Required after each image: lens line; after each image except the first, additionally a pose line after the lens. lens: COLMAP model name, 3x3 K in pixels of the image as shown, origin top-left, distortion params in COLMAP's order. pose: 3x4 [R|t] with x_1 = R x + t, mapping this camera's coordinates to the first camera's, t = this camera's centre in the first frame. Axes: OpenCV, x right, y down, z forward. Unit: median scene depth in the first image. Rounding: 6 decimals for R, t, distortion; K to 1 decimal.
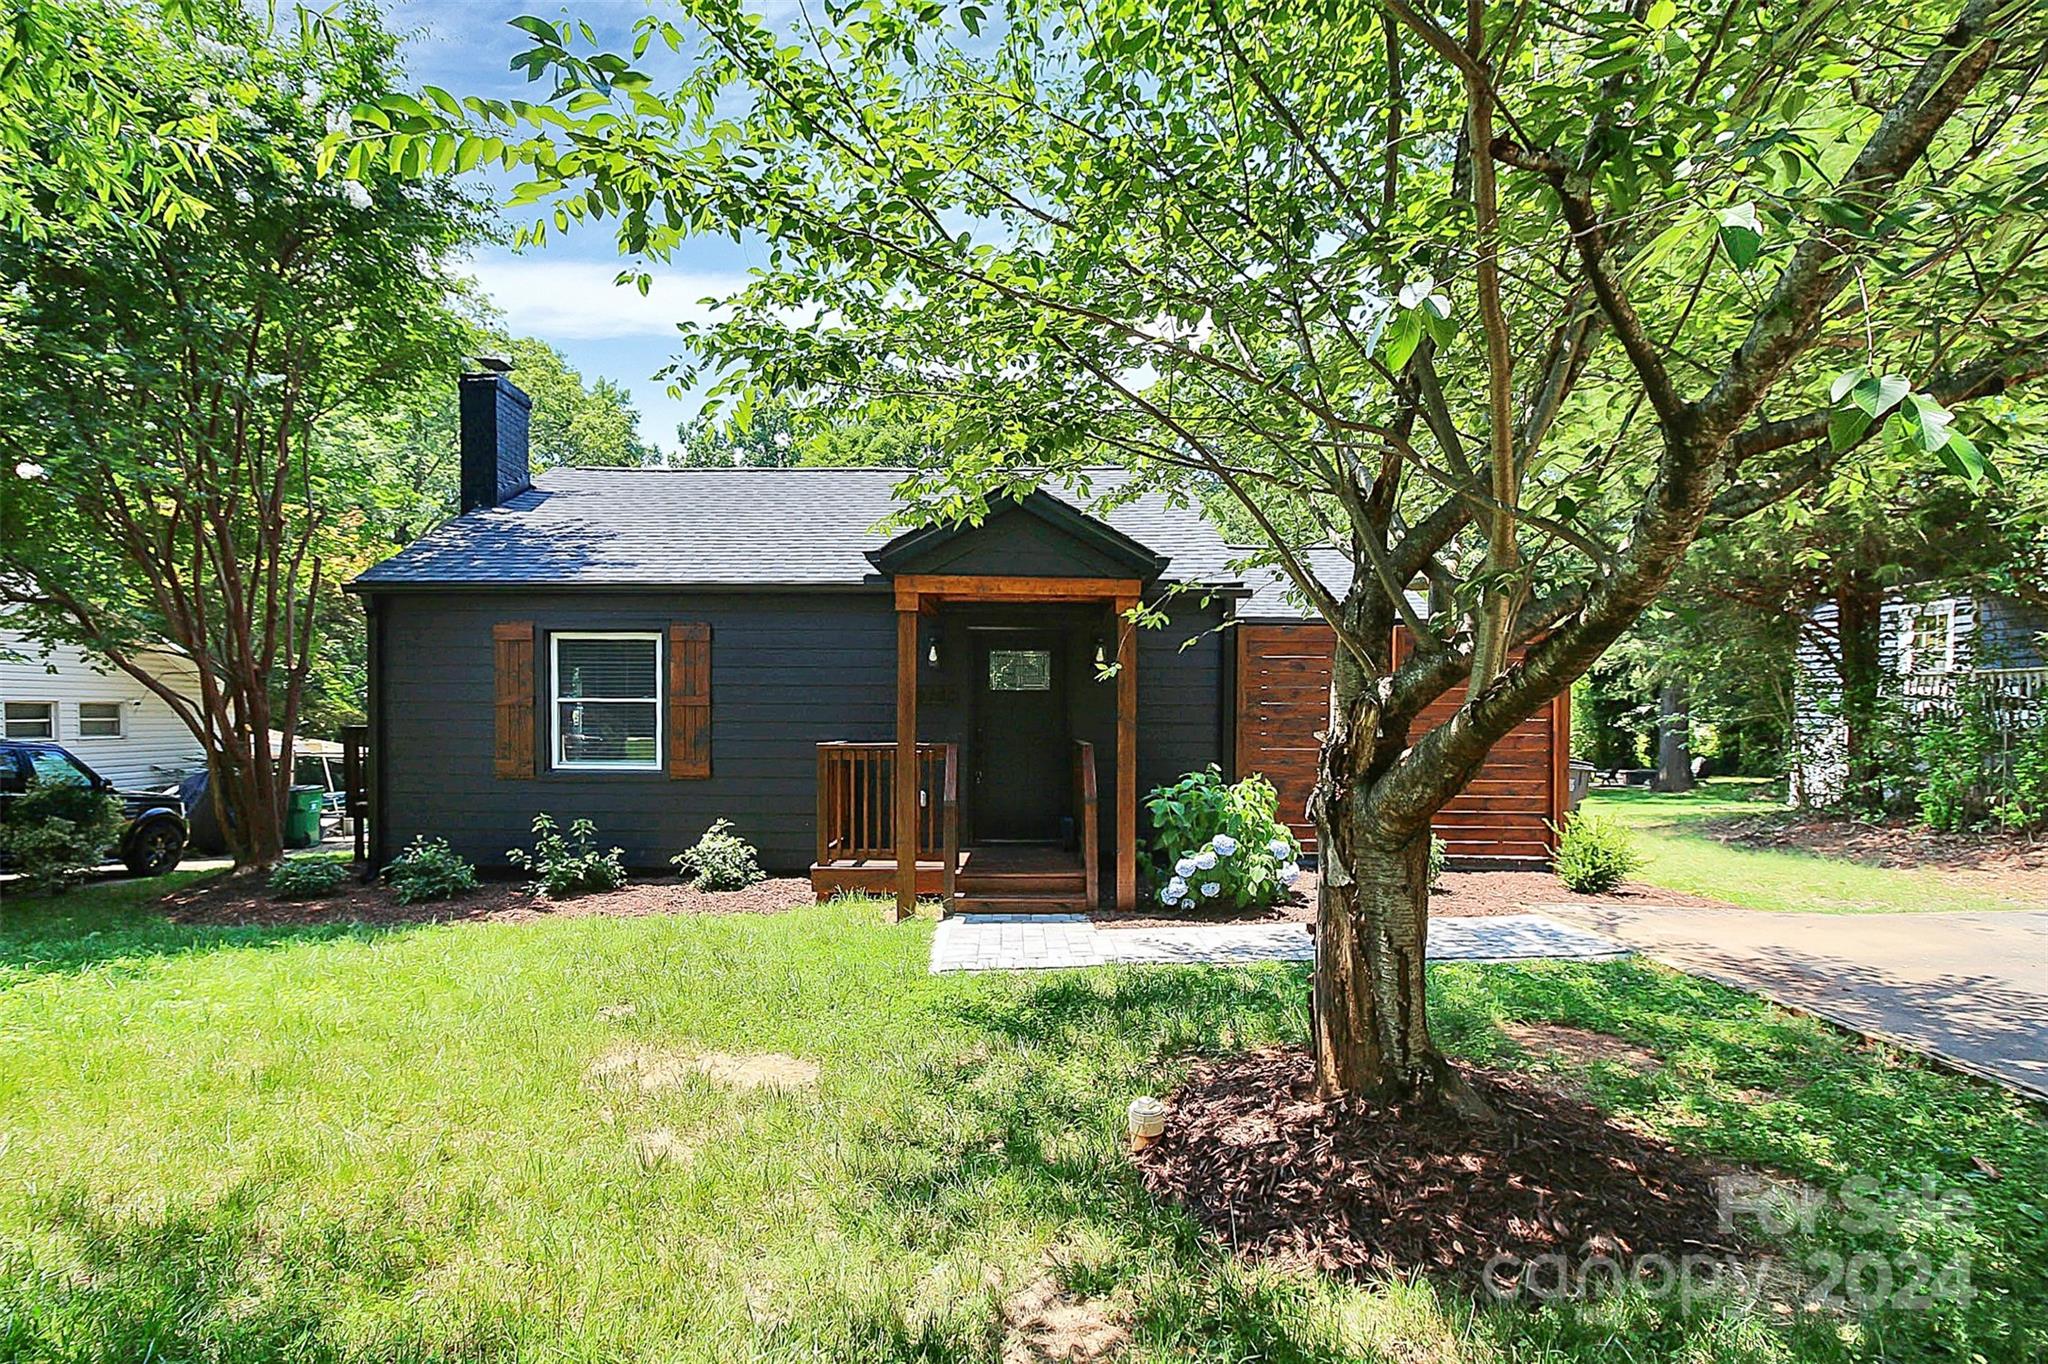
lens RADIAL K [[961.1, 0, 1030.8], [0, 961.1, 696.7], [0, 0, 1]] dist [-0.016511, -0.000768]
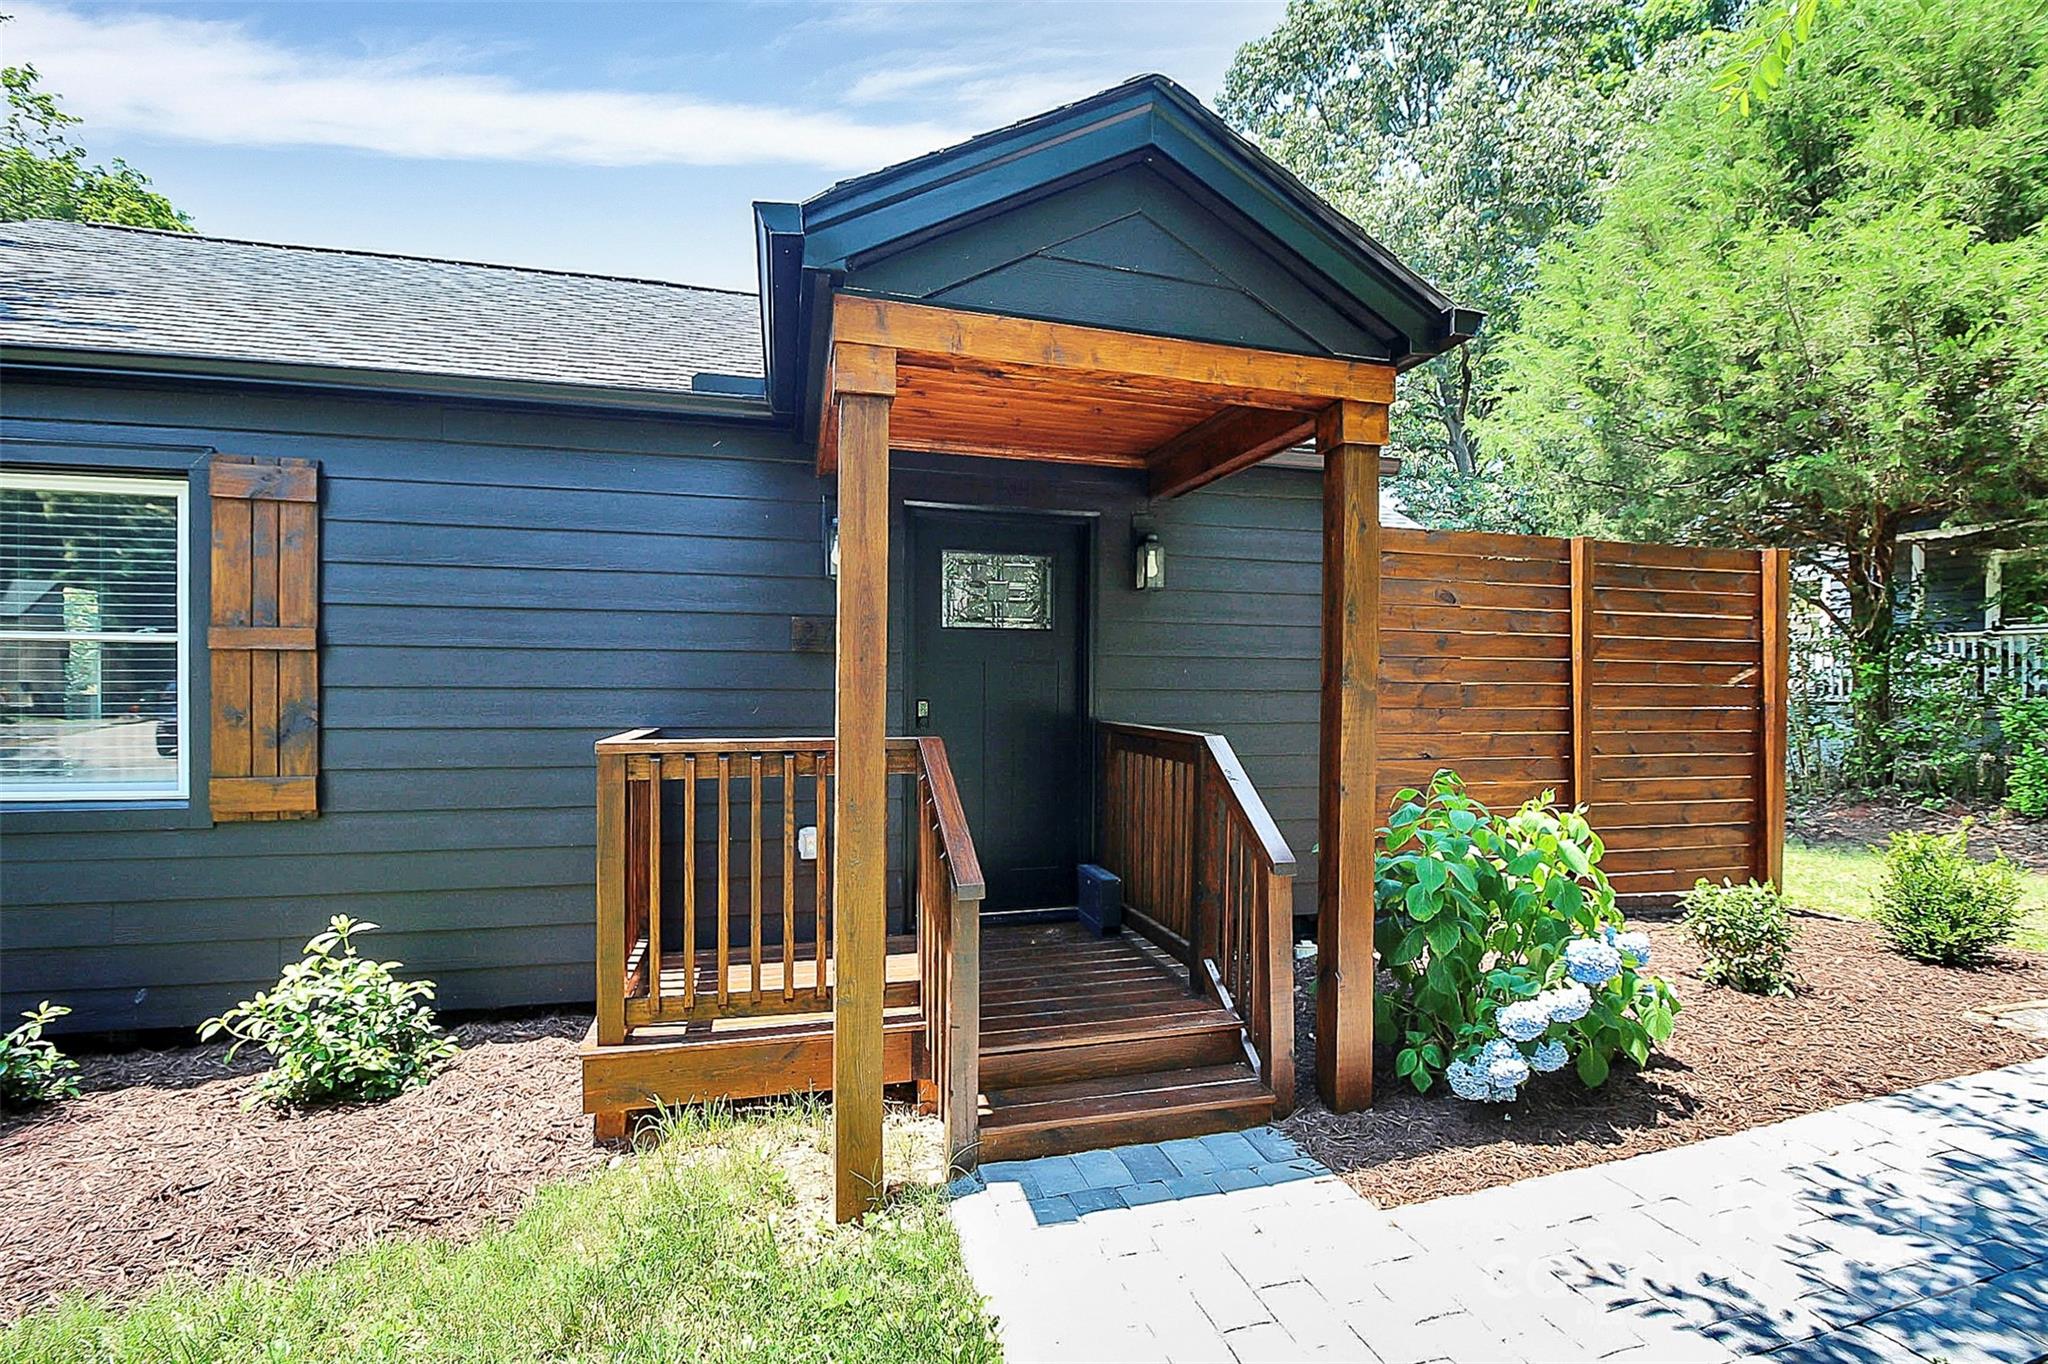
lens RADIAL K [[961.1, 0, 1018.2], [0, 961.1, 676.5], [0, 0, 1]] dist [-0.016511, -0.000768]
pose [[0.967918, 0.003023, 0.251249, -0.141773], [-0.005982, 0.999921, 0.011016, 0.015061], [-0.251196, -0.012166, 0.967860, 0.528663]]
